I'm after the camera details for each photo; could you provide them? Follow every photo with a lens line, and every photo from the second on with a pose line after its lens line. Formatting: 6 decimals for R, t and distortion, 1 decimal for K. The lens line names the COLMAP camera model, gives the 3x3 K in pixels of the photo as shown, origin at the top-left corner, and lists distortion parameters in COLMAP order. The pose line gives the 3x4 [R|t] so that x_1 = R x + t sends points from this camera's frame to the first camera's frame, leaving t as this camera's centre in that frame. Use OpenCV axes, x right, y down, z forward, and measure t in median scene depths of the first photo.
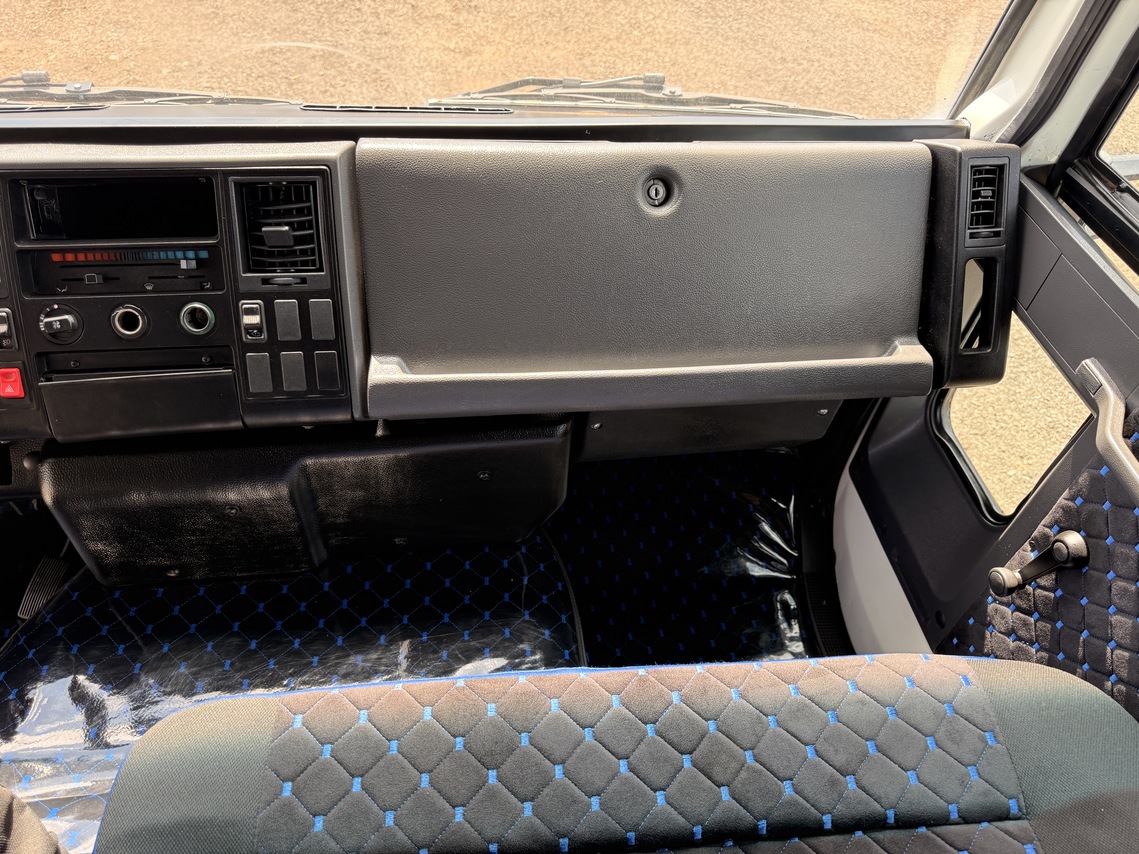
lens RADIAL K [[806.2, 0, 569.5], [0, 806.2, 427.0], [0, 0, 1]] dist [0.038849, -0.053389]
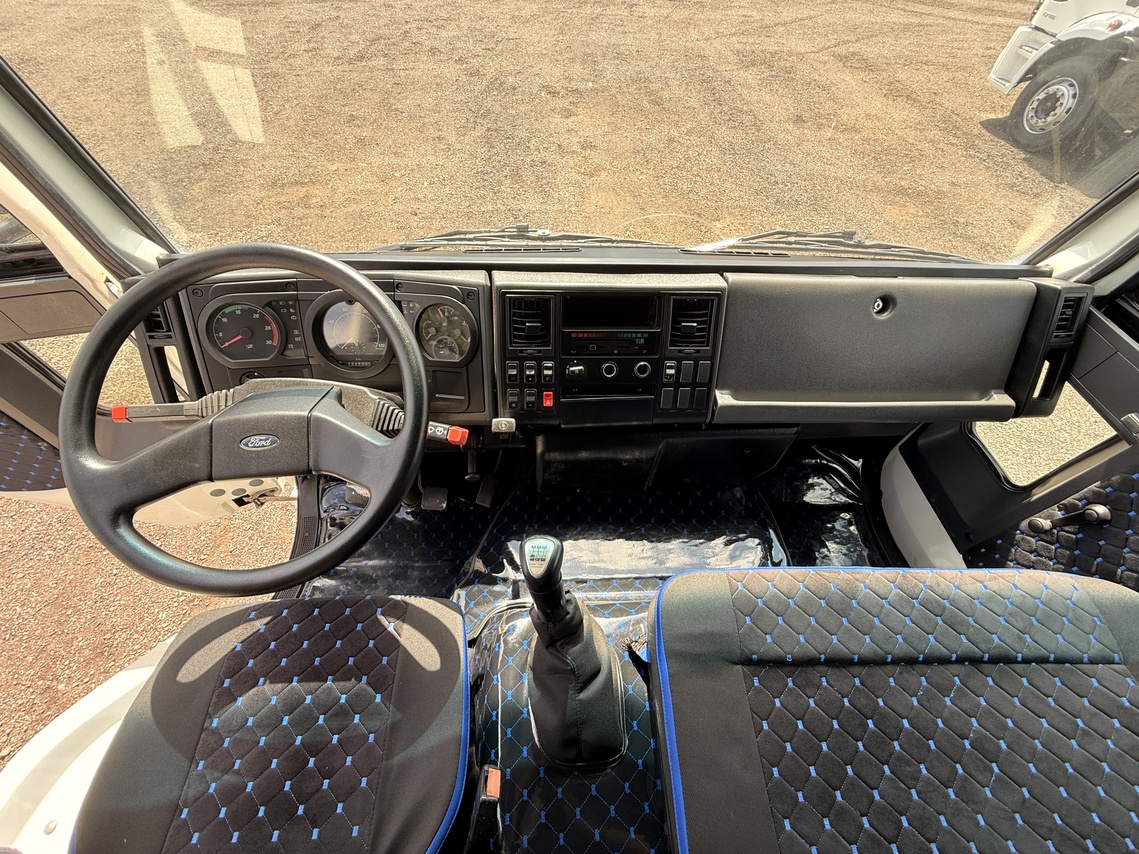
lens RADIAL K [[452.2, 0, 565.3], [0, 452.2, 426.4], [0, 0, 1]] dist [0.001776, 0.000428]
pose [[0.996506, 0.054486, -0.063304, -0.522153], [-0.048407, 0.994405, 0.093890, -0.084606], [0.068066, -0.090498, 0.993568, -0.082029]]
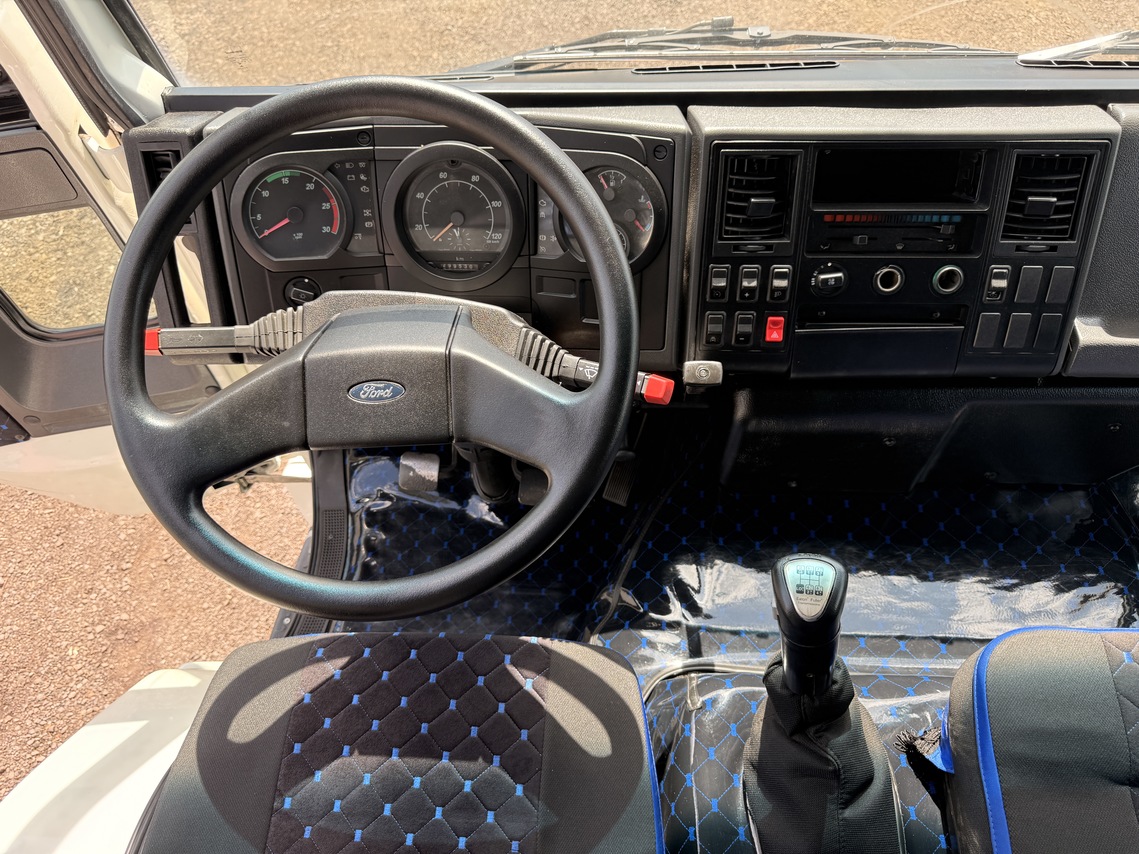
lens RADIAL K [[806.2, 0, 569.5], [0, 806.2, 427.0], [0, 0, 1]] dist [0.038849, -0.053389]
pose [[0.980413, 0.090567, -0.174893, -0.691981], [-0.060084, 0.983206, 0.172326, -0.088631], [0.187563, -0.158442, 0.969390, -0.176233]]
